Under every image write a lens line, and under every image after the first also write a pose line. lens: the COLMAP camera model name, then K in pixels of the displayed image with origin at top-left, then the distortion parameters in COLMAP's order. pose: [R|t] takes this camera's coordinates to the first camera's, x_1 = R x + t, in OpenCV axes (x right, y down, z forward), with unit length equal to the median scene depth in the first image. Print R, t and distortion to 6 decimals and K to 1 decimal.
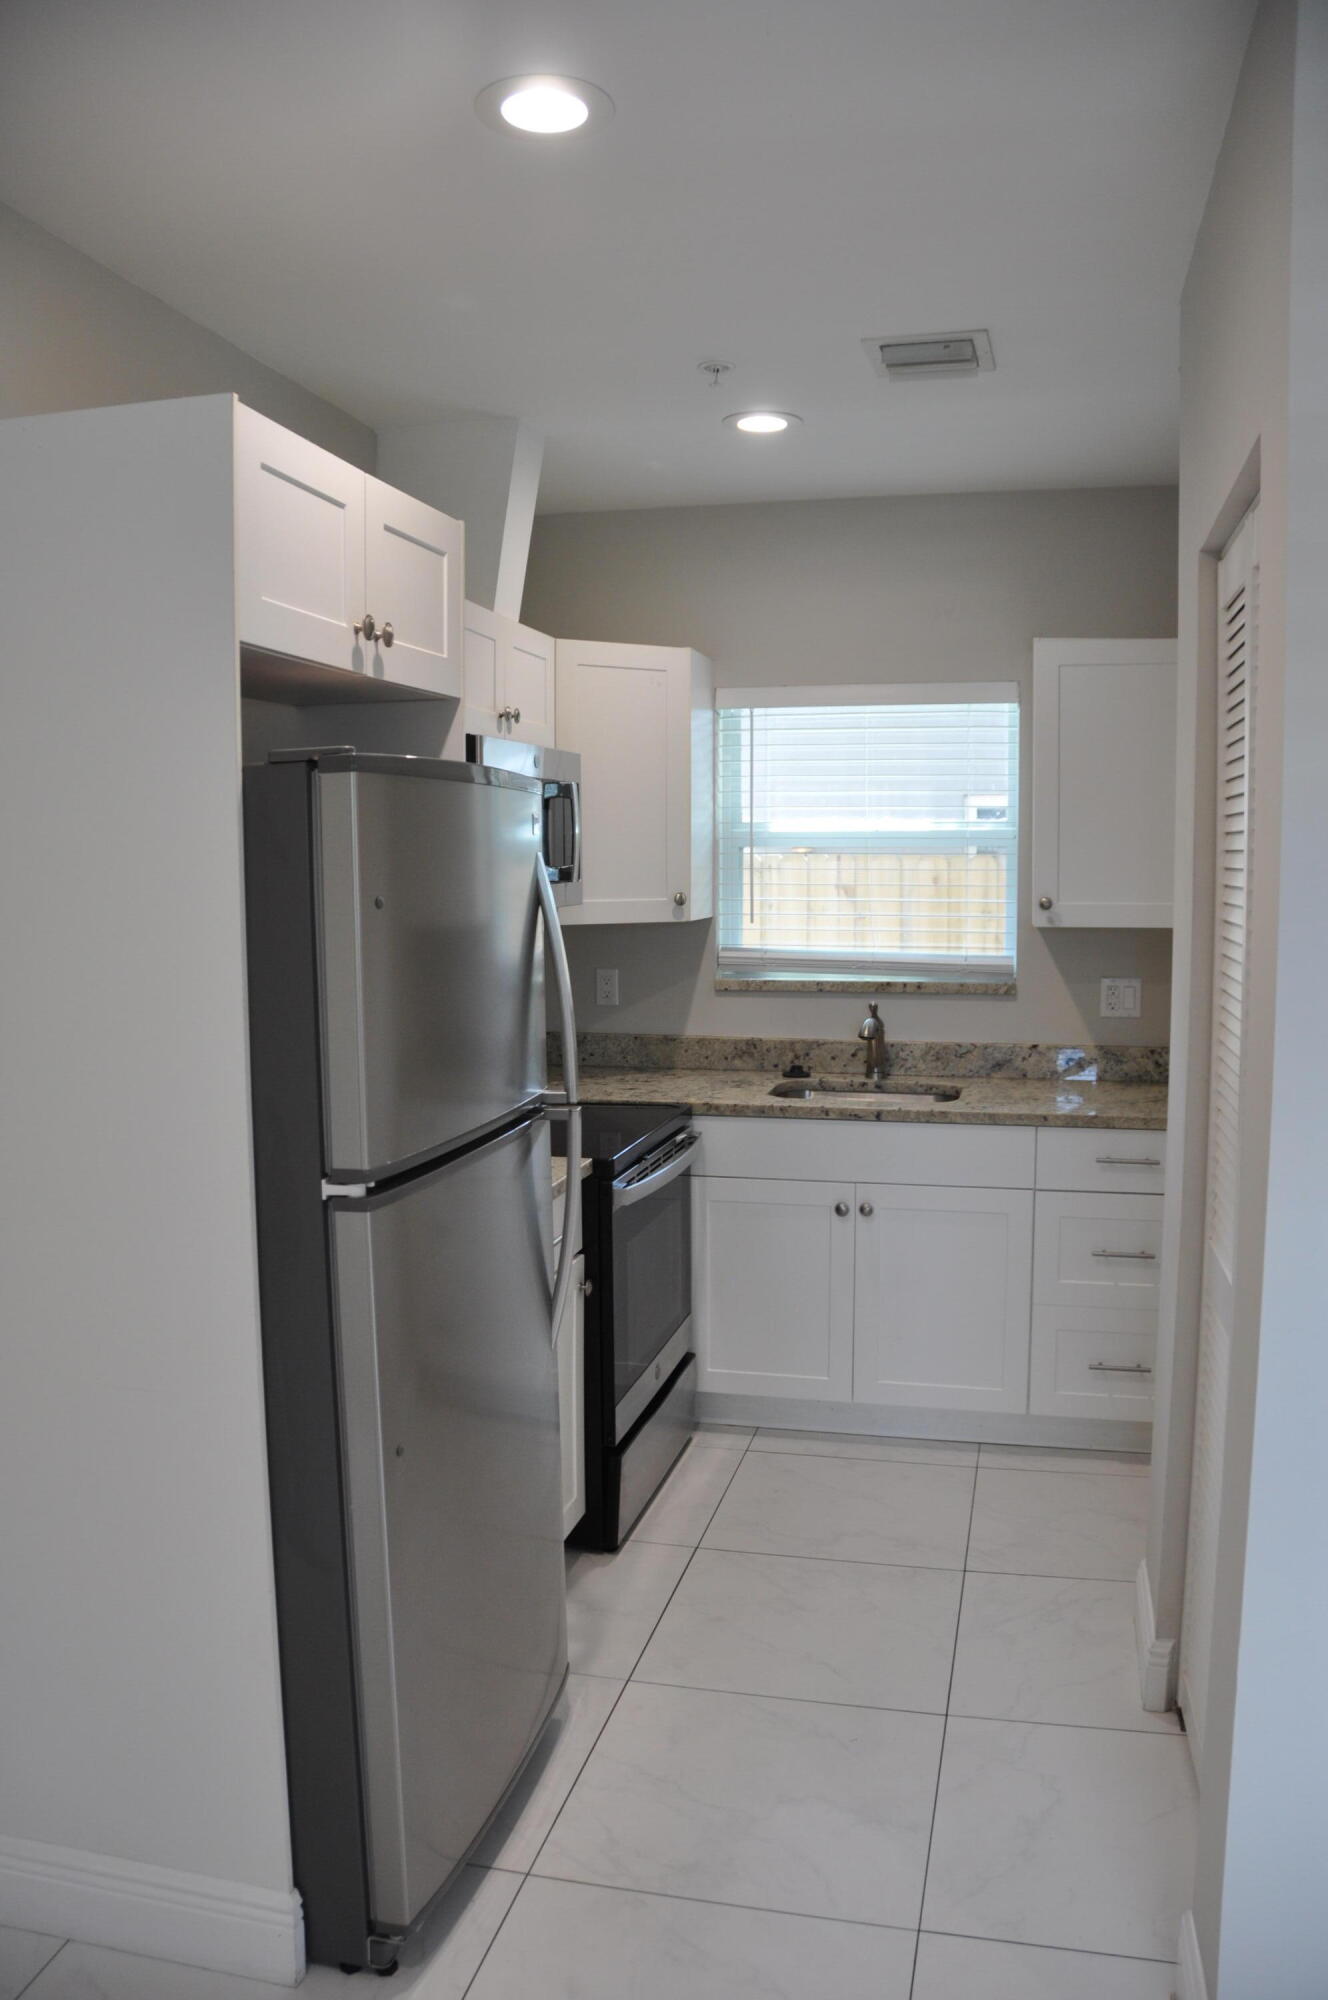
lens RADIAL K [[1562.5, 0, 681.9], [0, 1562.5, 997.9], [0, 0, 1]] dist [-0.110877, 0.038853]
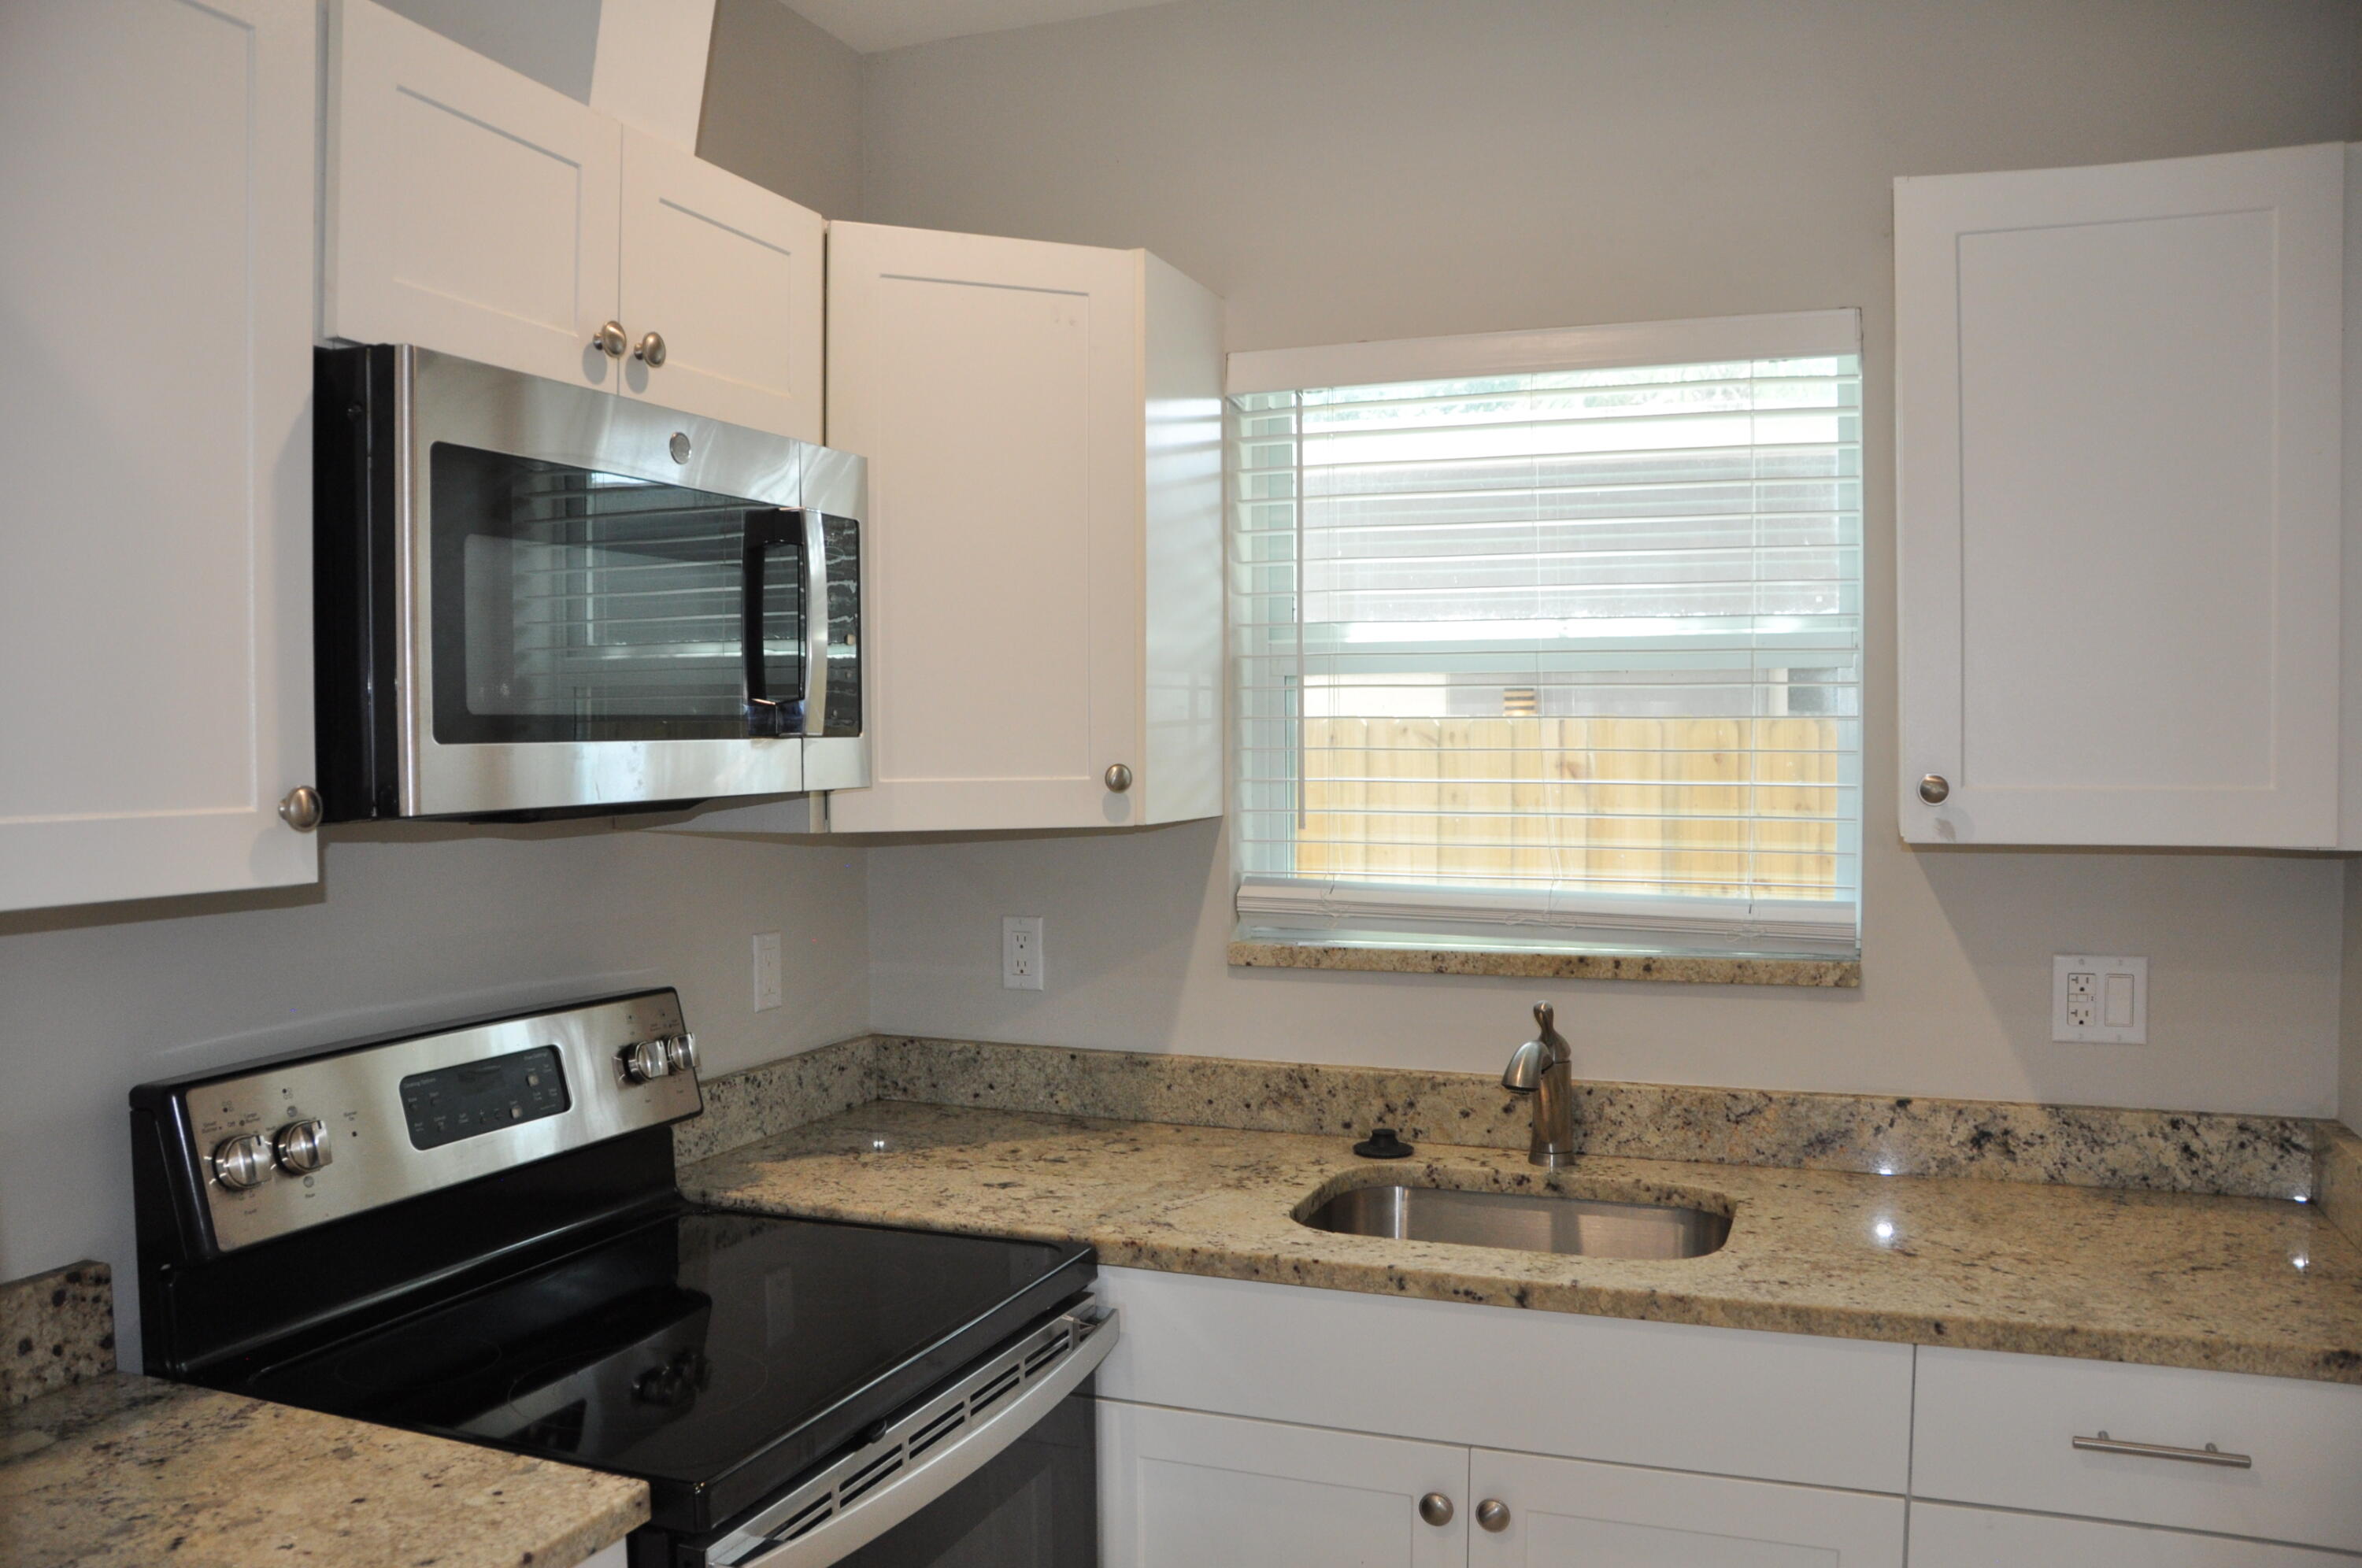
lens RADIAL K [[1845.1, 0, 1180.6], [0, 1845.1, 786.1], [0, 0, 1]] dist [-0.110877, 0.038853]
pose [[0.989964, 0.003449, -0.141278, 0.095525], [-0.012555, 0.997895, -0.063617, -0.025885], [0.140762, 0.064752, 0.987924, 0.456738]]
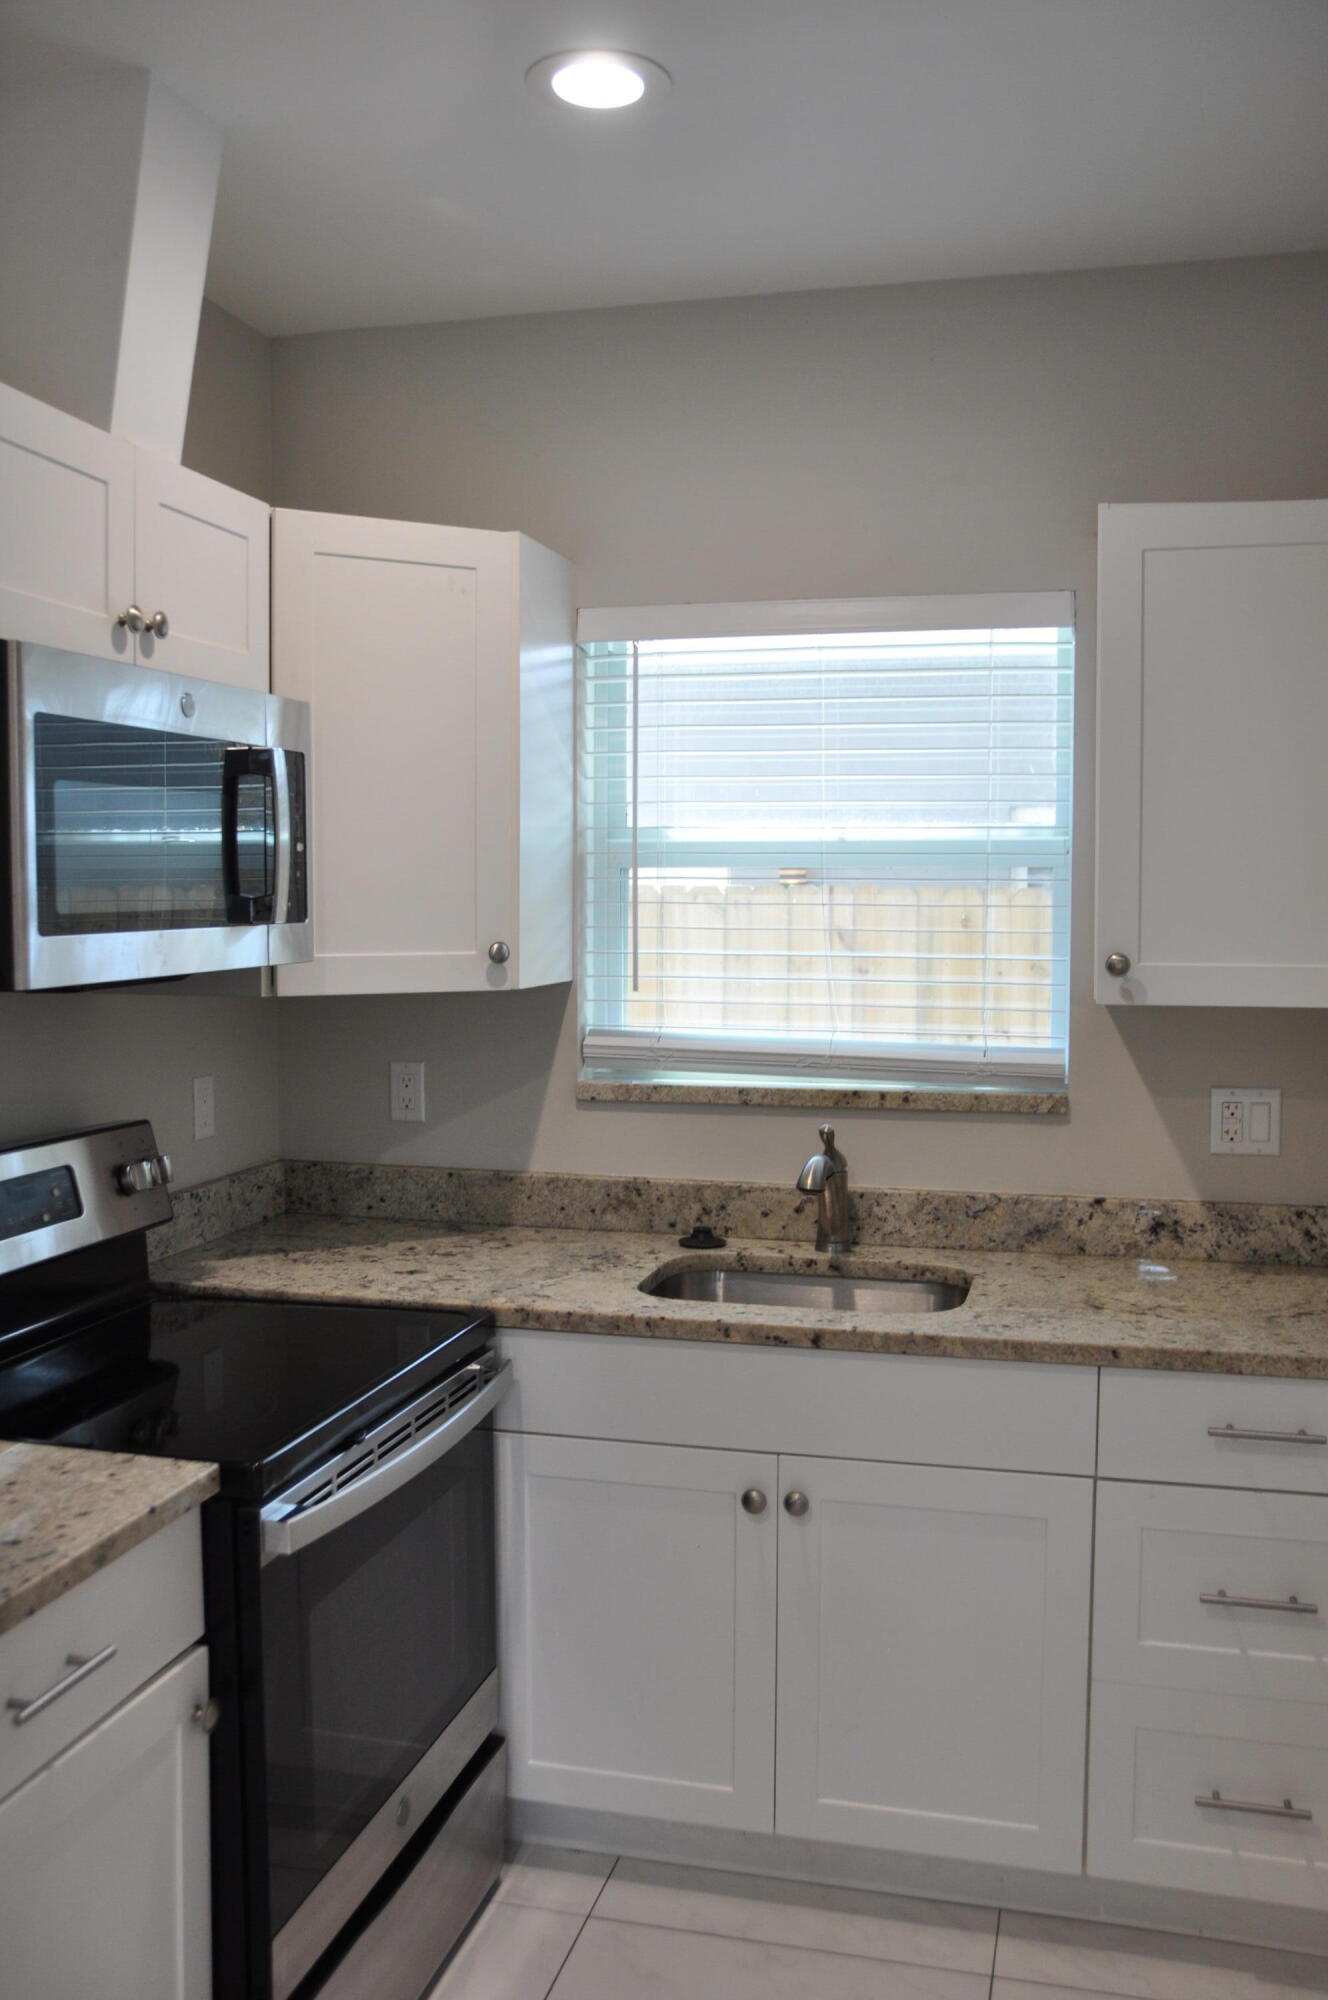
lens RADIAL K [[1780.1, 0, 660.4], [0, 1780.1, 1006.9], [0, 0, 1]] dist [-0.080448, 0.121317]
pose [[0.999639, 0.006961, -0.025961, 0.078292], [-0.007622, 0.999647, -0.025441, -0.025709], [0.025774, 0.025630, 0.999339, 0.323898]]
